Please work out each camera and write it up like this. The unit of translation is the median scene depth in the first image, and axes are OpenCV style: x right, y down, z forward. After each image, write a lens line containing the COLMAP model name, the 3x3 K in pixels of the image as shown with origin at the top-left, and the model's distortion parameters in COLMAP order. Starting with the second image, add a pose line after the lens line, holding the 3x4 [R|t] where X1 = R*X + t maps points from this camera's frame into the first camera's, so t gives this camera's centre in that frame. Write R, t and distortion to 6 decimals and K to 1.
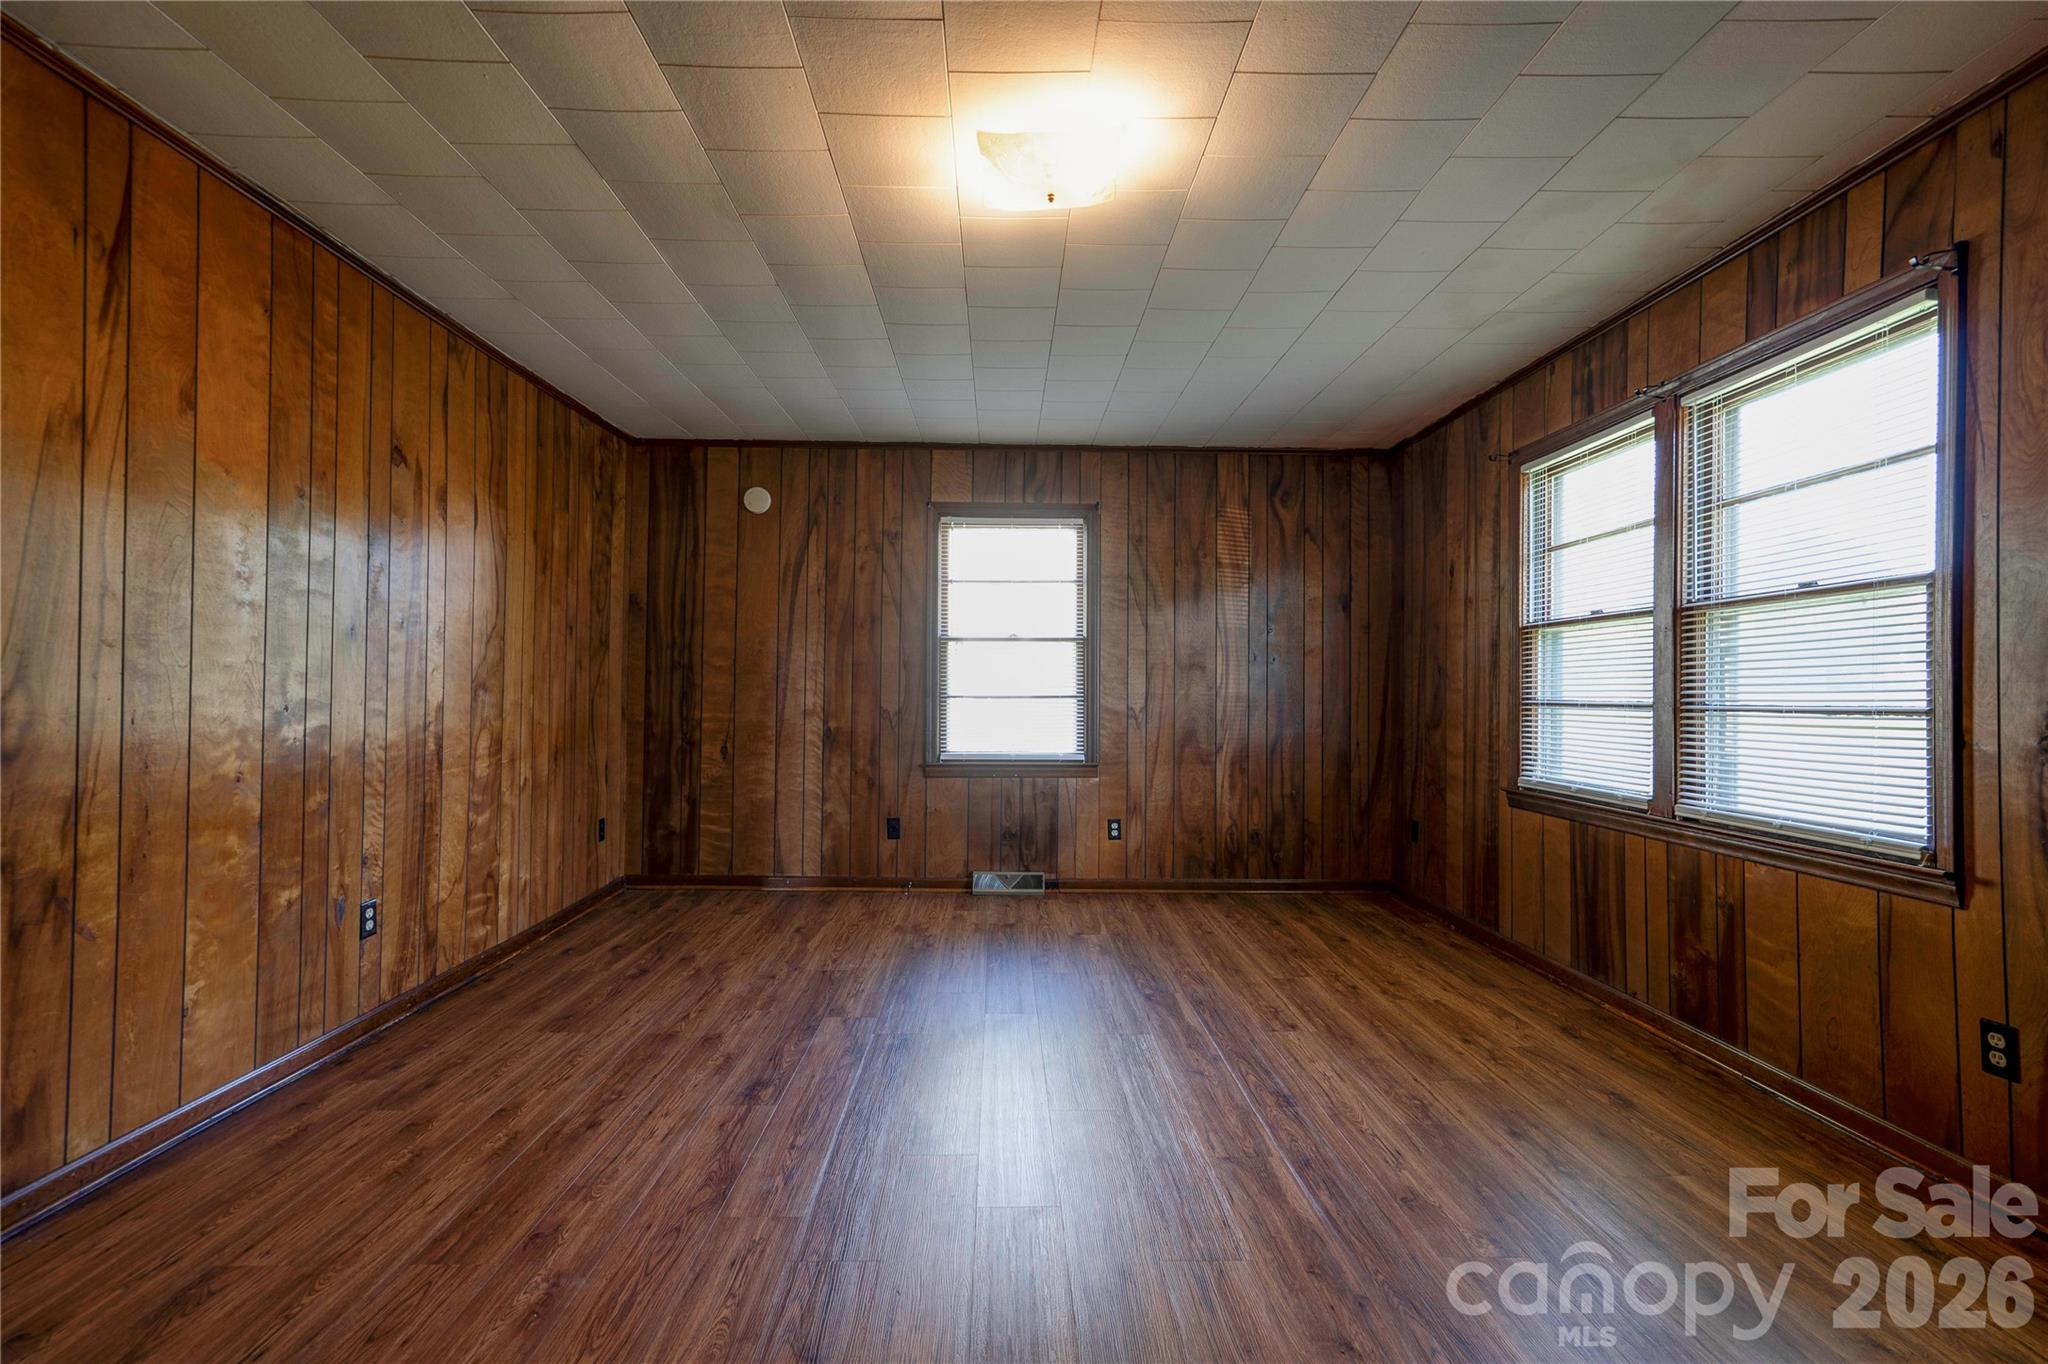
lens RADIAL K [[938.5, 0, 1009.5], [0, 938.5, 678.1], [0, 0, 1]] dist [-0.007313, 0.014968]
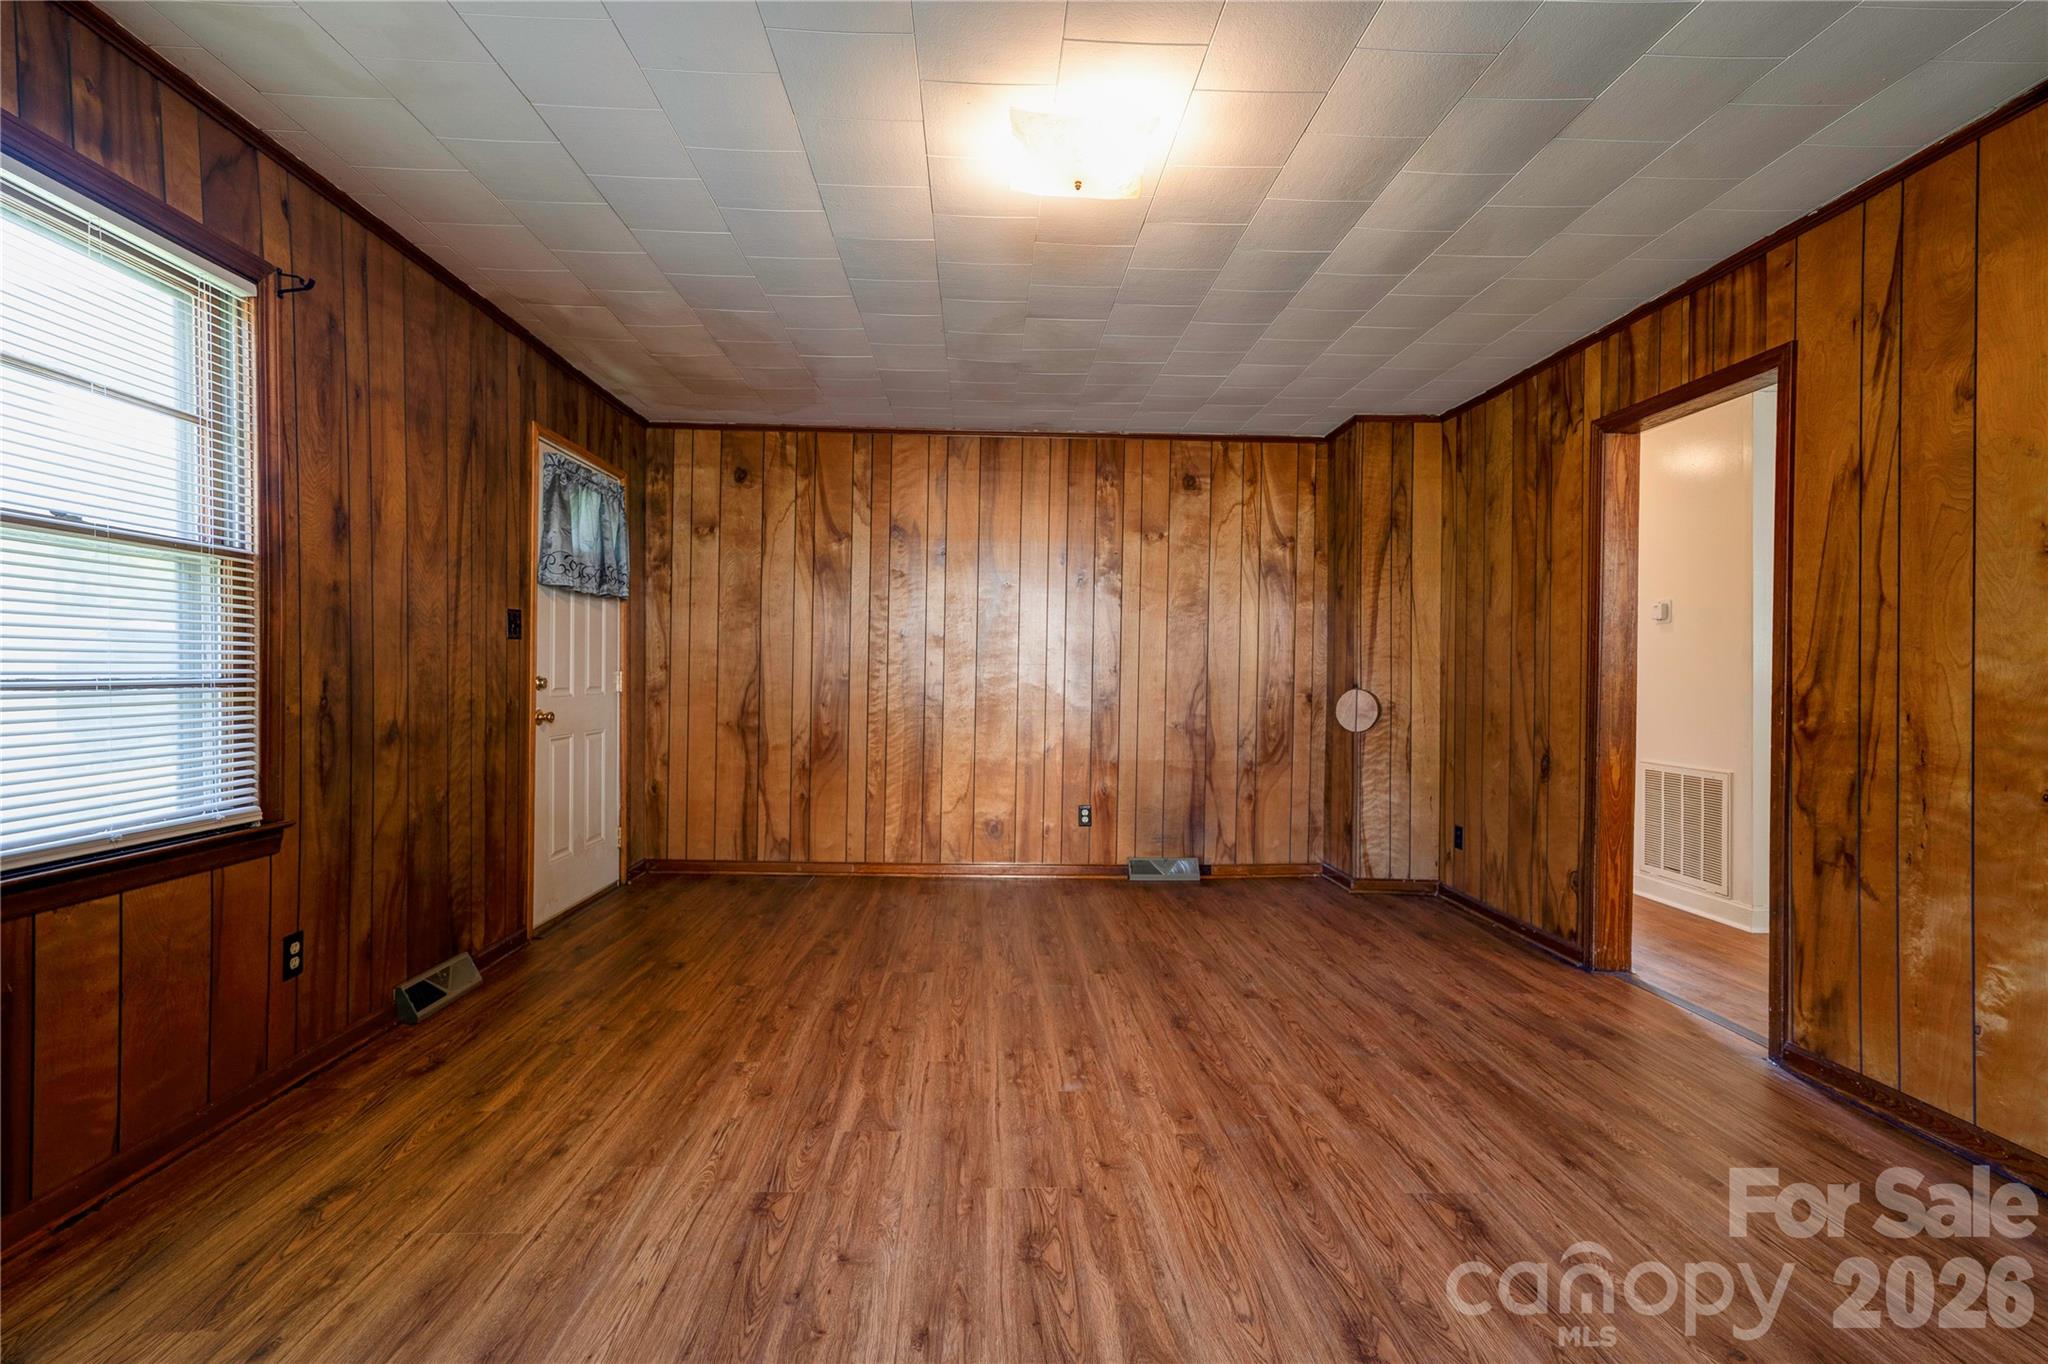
lens RADIAL K [[938.5, 0, 1009.5], [0, 938.5, 678.1], [0, 0, 1]] dist [-0.007313, 0.014968]
pose [[-0.999602, -0.016564, -0.022831, 0.139192], [-0.016318, 0.999807, -0.010930, 0.029168], [0.023008, -0.010553, -0.999680, 2.099357]]
